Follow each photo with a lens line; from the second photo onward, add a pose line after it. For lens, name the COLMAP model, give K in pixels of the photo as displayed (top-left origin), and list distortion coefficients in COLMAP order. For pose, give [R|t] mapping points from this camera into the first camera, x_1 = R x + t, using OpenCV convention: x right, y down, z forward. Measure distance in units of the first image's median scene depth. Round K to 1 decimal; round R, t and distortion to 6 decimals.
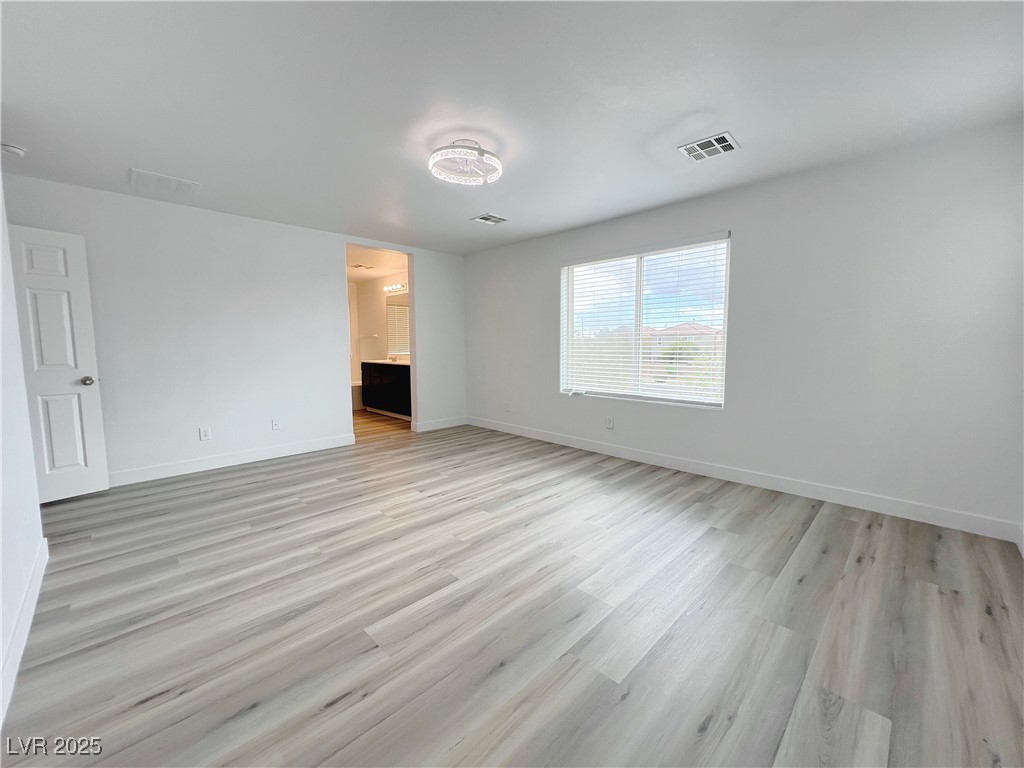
lens RADIAL K [[410.9, 0, 514.3], [0, 410.9, 384.6], [0, 0, 1]] dist [-0.002503, 0.000470]
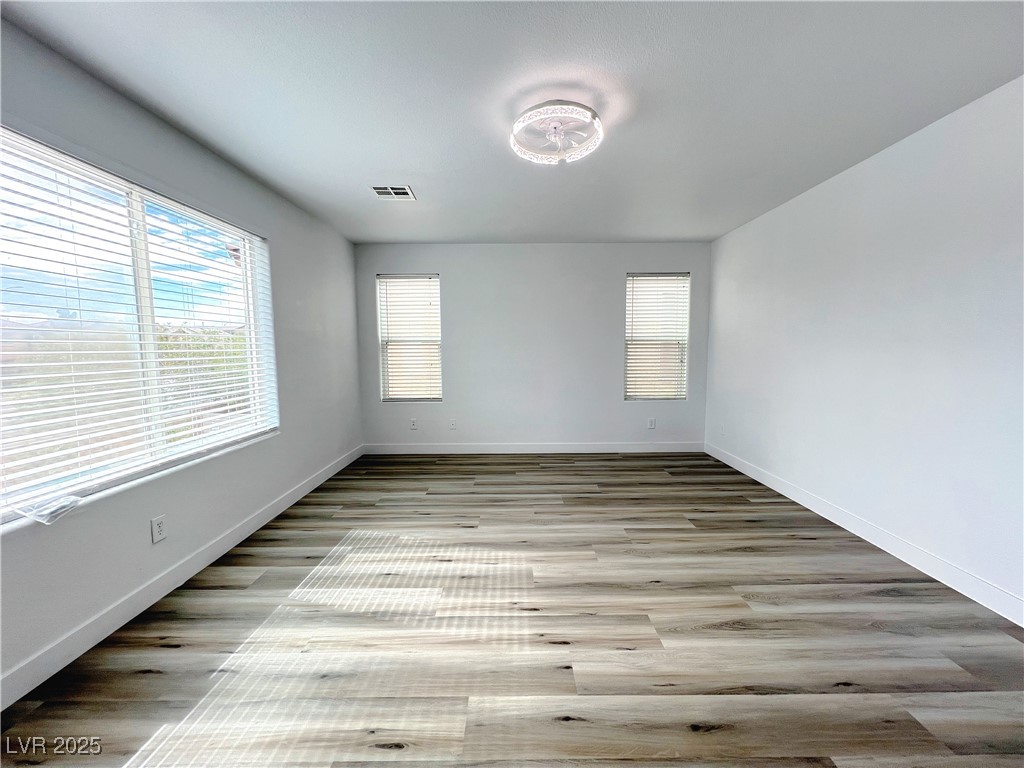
lens RADIAL K [[410.9, 0, 514.3], [0, 410.9, 384.6], [0, 0, 1]] dist [-0.002503, 0.000470]
pose [[-0.711773, -0.054712, 0.700276, -0.561712], [0.079589, 0.984259, 0.157795, -0.167251], [-0.697886, 0.168048, -0.696215, 1.482028]]
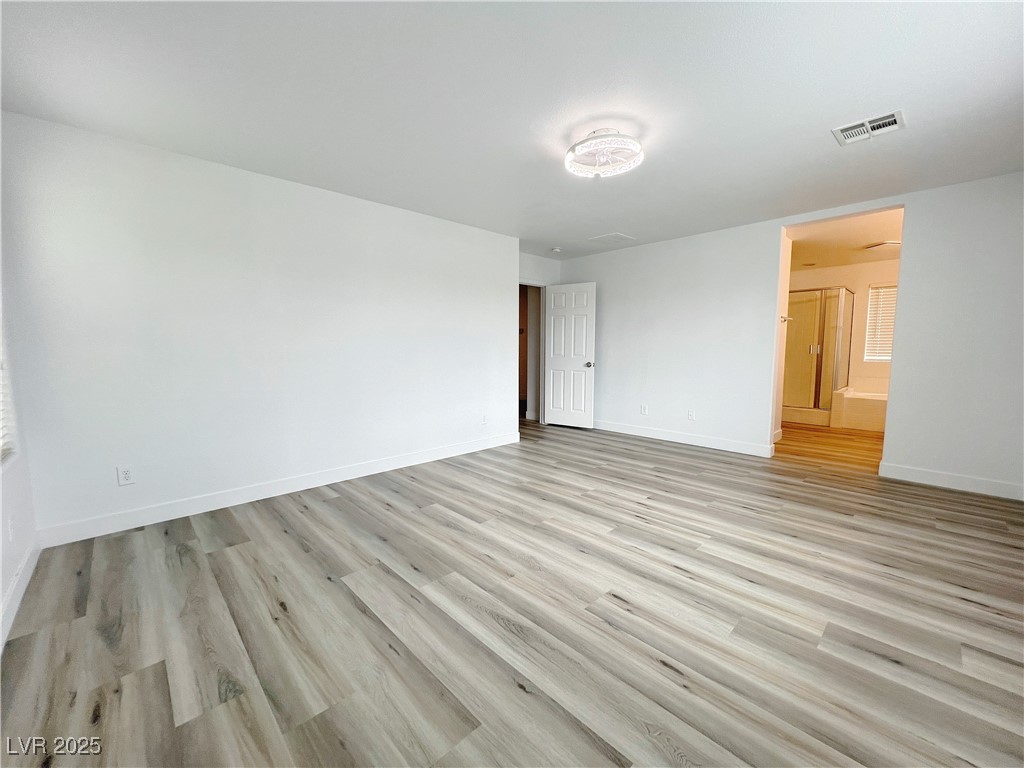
lens RADIAL K [[408.7, 0, 514.0], [0, 408.7, 385.3], [0, 0, 1]] dist [-0.002814, 0.000580]
pose [[-0.015897, 0.099636, -0.994897, 0.776587], [-0.096622, 0.990213, 0.100711, -0.071677], [0.995194, 0.097729, -0.006114, 0.748540]]
